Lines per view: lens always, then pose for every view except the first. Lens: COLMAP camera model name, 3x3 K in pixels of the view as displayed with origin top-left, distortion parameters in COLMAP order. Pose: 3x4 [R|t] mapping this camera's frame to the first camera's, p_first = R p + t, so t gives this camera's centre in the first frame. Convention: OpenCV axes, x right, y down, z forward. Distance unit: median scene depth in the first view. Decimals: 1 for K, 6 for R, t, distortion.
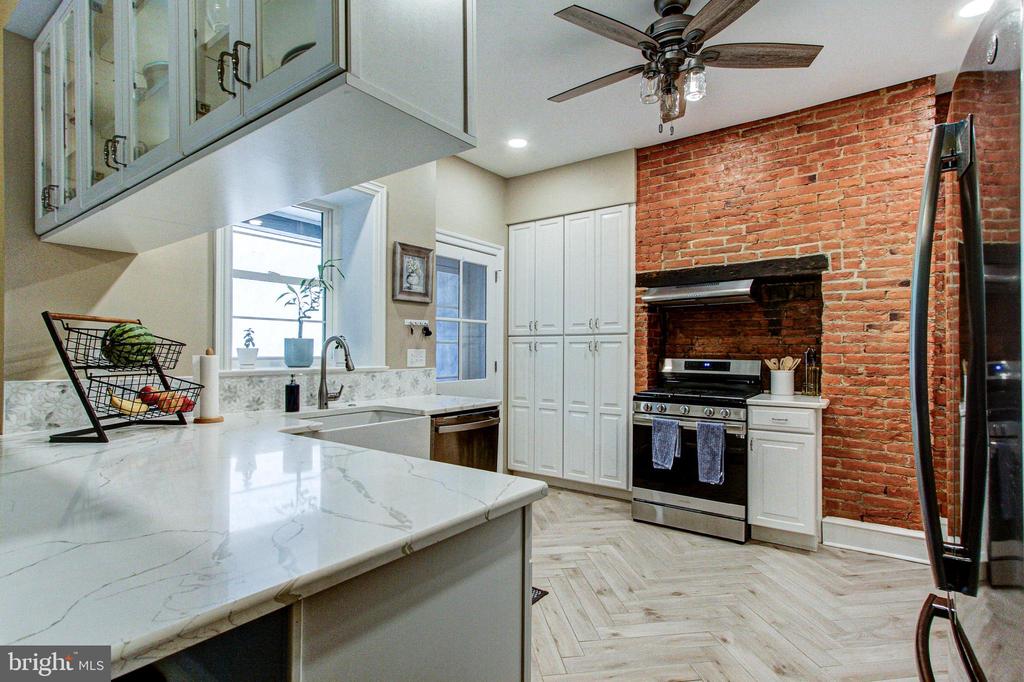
lens RADIAL K [[490.7, 0, 513.0], [0, 490.7, 347.7], [0, 0, 1]] dist [-0.003476, 0.005483]
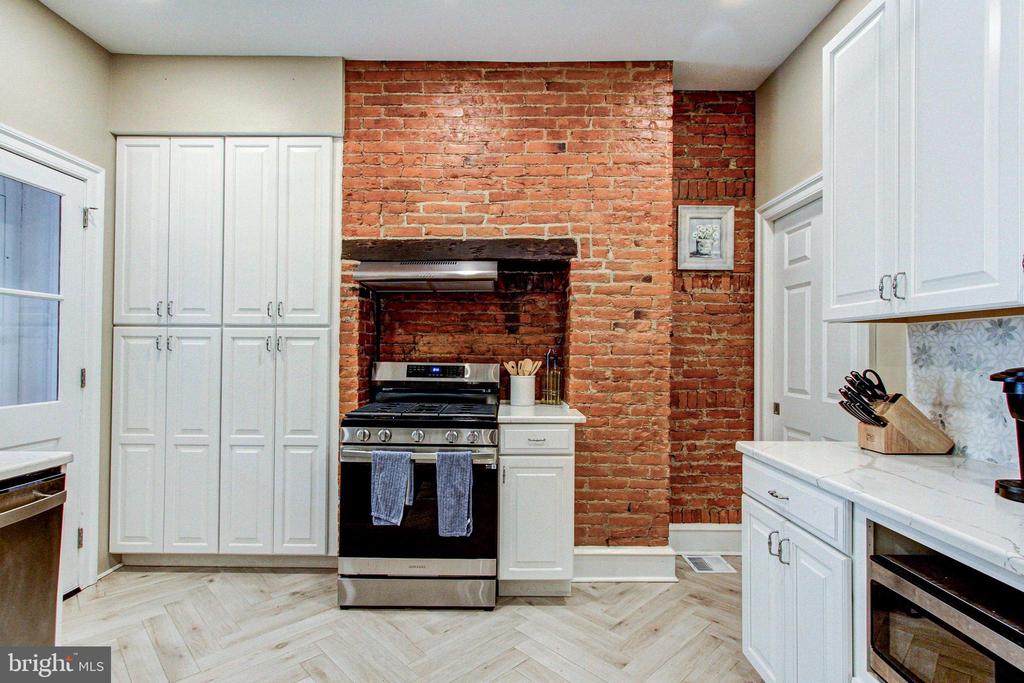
lens RADIAL K [[490.7, 0, 498.9], [0, 490.7, 346.9], [0, 0, 1]] dist [-0.003476, 0.005483]
pose [[0.814699, 0.008650, 0.579820, 0.035414], [-0.007749, 0.999962, -0.004030, 0.001779], [-0.579832, -0.001210, 0.814735, 0.354048]]
